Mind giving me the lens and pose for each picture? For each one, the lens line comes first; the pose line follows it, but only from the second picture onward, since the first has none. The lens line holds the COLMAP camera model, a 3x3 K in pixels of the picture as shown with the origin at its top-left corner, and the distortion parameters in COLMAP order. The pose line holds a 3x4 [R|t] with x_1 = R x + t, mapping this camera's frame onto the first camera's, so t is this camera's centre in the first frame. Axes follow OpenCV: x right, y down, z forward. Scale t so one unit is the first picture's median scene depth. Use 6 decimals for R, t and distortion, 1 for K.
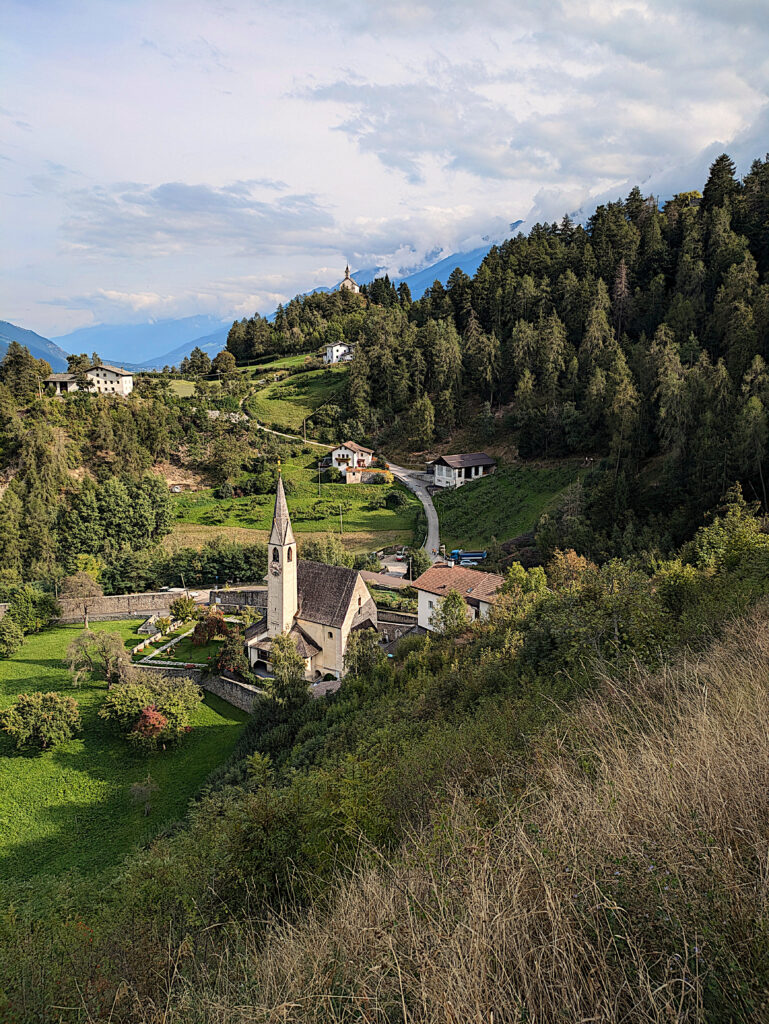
lens RADIAL K [[753.4, 0, 386.1], [0, 753.4, 511.6], [0, 0, 1]] dist [0.065396, -0.004244]
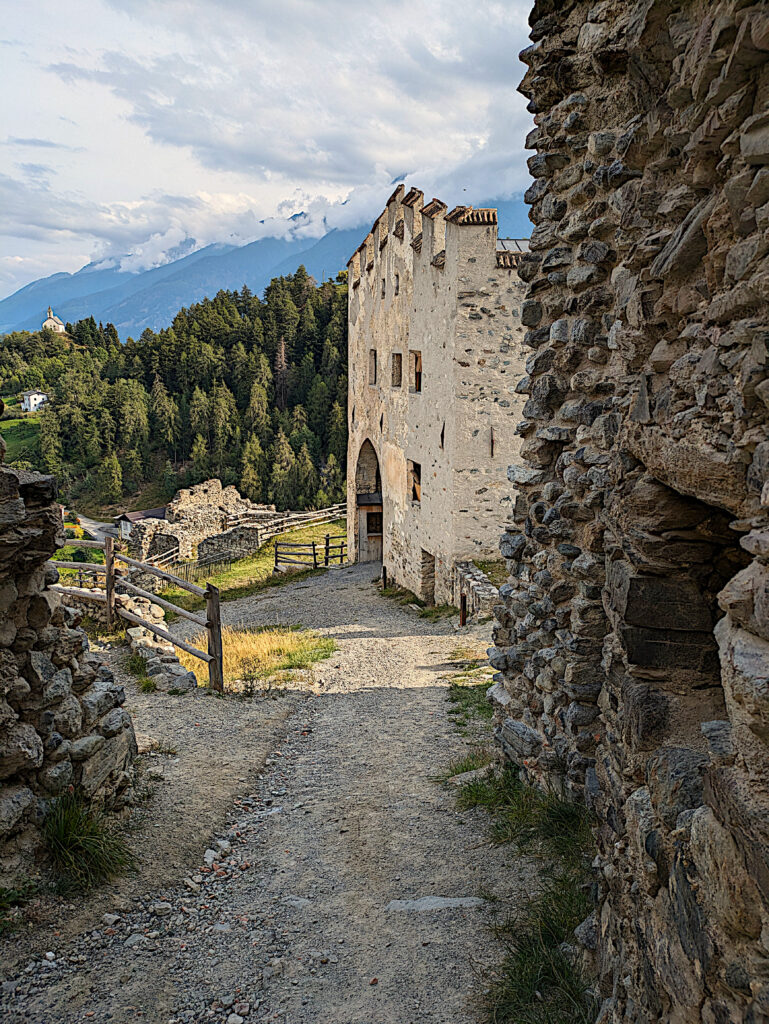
lens RADIAL K [[753.4, 0, 383.6], [0, 753.4, 513.5], [0, 0, 1]] dist [0.065396, -0.004244]
pose [[0.956497, -0.052556, 0.286968, 0.100888], [0.048722, 0.998602, 0.020489, -0.066611], [-0.287644, -0.005615, 0.957721, -0.169291]]
